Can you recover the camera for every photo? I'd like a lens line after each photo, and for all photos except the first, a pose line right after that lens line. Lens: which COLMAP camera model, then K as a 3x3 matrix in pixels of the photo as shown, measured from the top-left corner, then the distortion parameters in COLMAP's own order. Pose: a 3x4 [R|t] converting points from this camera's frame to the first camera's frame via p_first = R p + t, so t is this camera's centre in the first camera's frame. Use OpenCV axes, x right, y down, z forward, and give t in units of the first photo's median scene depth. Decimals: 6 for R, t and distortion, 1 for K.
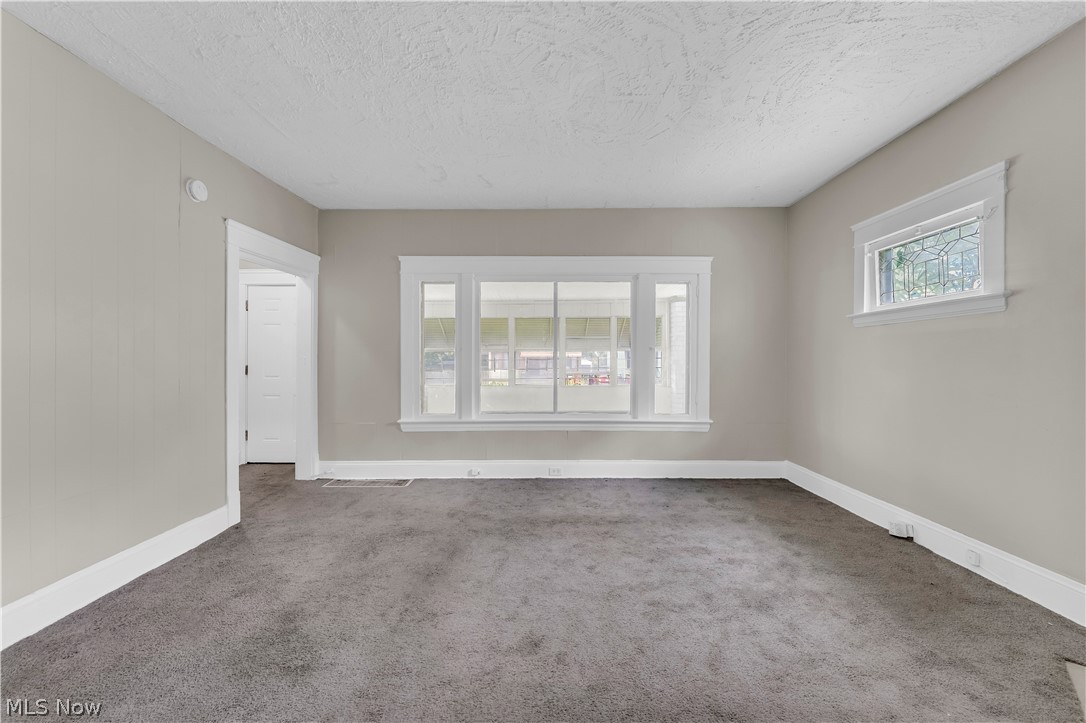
lens RADIAL K [[439.1, 0, 543.0], [0, 439.1, 361.5], [0, 0, 1]] dist [-0.000294, -0.000064]
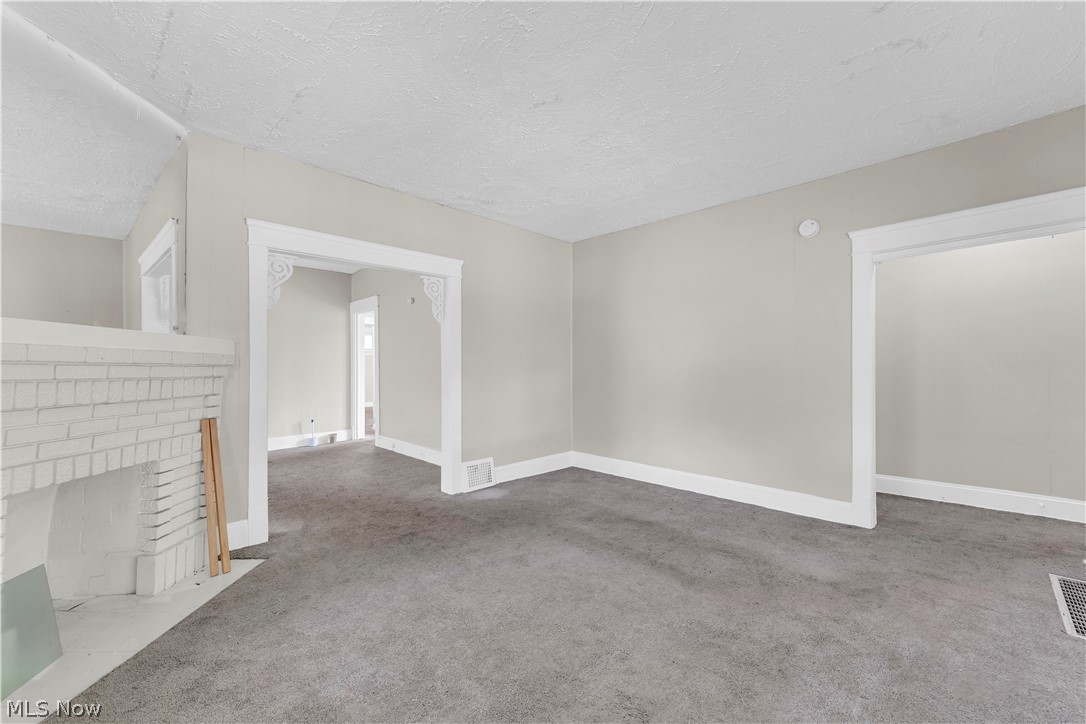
lens RADIAL K [[439.1, 0, 543.0], [0, 439.1, 362.0], [0, 0, 1]] dist [-0.000294, -0.000064]
pose [[-0.705469, -0.002321, -0.708737, 0.608745], [-0.002530, 0.999997, -0.000757, -0.010815], [0.708736, 0.001259, -0.705472, 1.343880]]
